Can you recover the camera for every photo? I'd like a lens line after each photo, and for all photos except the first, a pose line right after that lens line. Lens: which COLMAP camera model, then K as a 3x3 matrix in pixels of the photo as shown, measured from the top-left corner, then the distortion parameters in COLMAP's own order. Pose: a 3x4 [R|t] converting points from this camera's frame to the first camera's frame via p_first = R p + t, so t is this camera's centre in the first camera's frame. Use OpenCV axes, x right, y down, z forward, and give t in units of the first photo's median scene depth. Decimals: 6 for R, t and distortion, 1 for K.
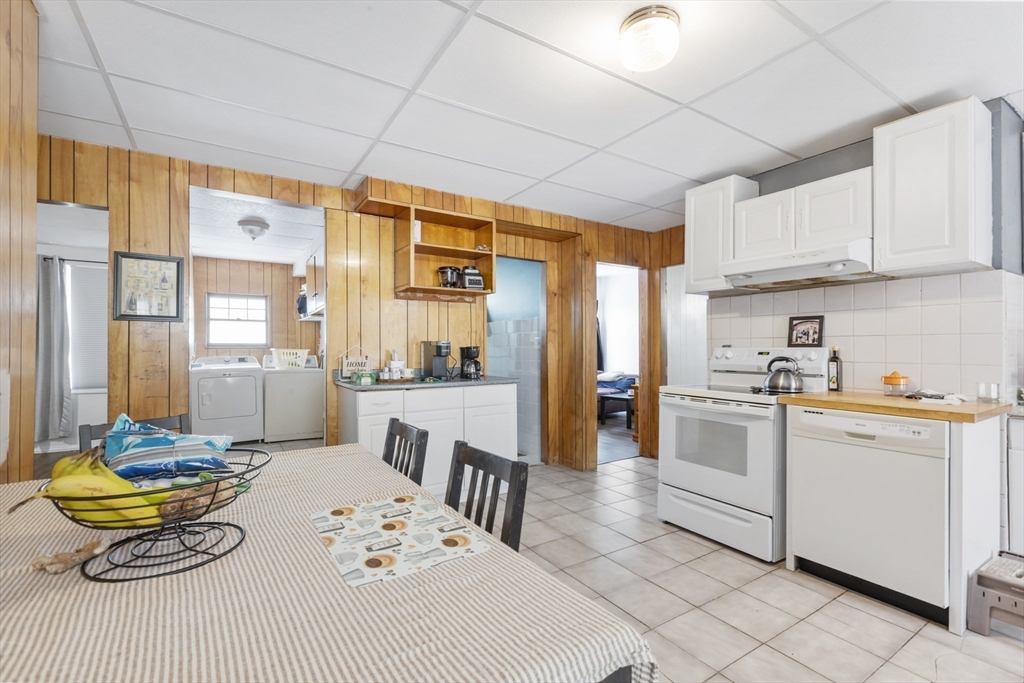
lens RADIAL K [[465.7, 0, 518.6], [0, 465.7, 339.2], [0, 0, 1]] dist [0.011955, -0.000144]
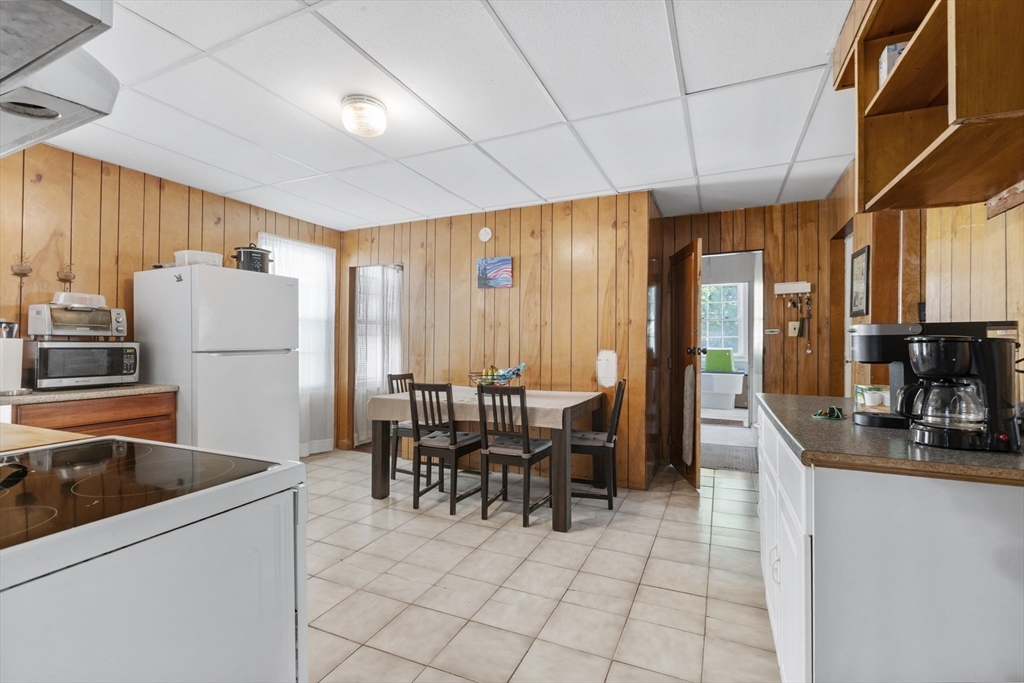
lens RADIAL K [[465.7, 0, 506.8], [0, 465.7, 341.8], [0, 0, 1]] dist [0.011955, -0.000144]
pose [[-0.846283, 0.004704, -0.532713, 0.530831], [0.014153, 0.999807, -0.013656, 0.034456], [0.532545, -0.019096, -0.846186, 1.987949]]
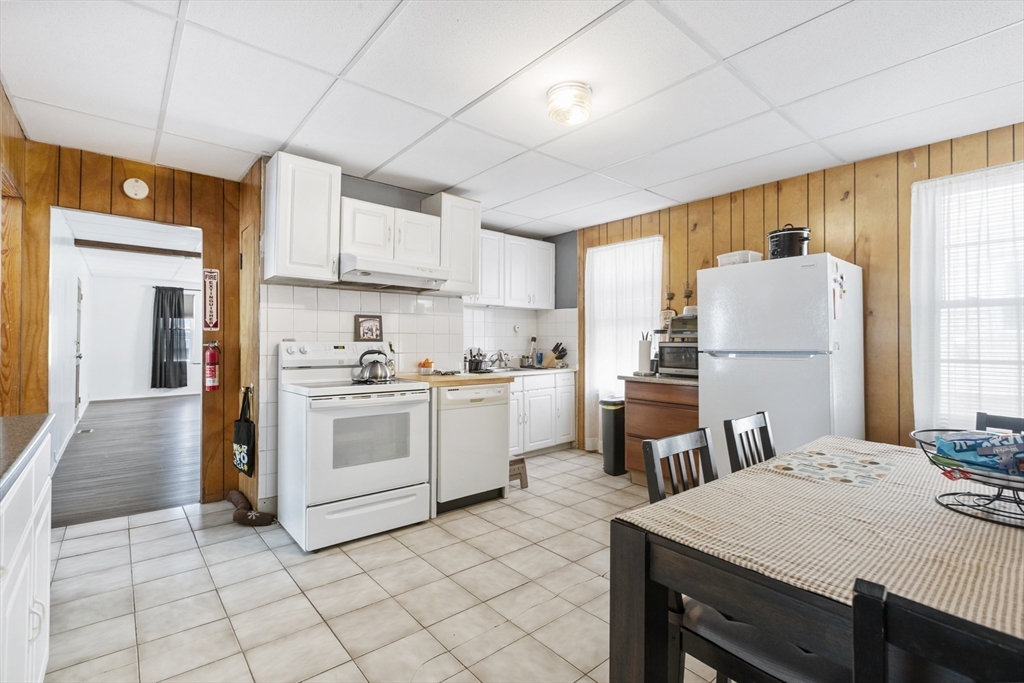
lens RADIAL K [[465.7, 0, 510.8], [0, 465.7, 336.1], [0, 0, 1]] dist [0.011955, -0.000144]
pose [[-0.127904, 0.015723, 0.991662, -0.814551], [-0.021765, 0.999589, -0.018656, 0.024598], [-0.991548, -0.023970, -0.127509, 1.120927]]
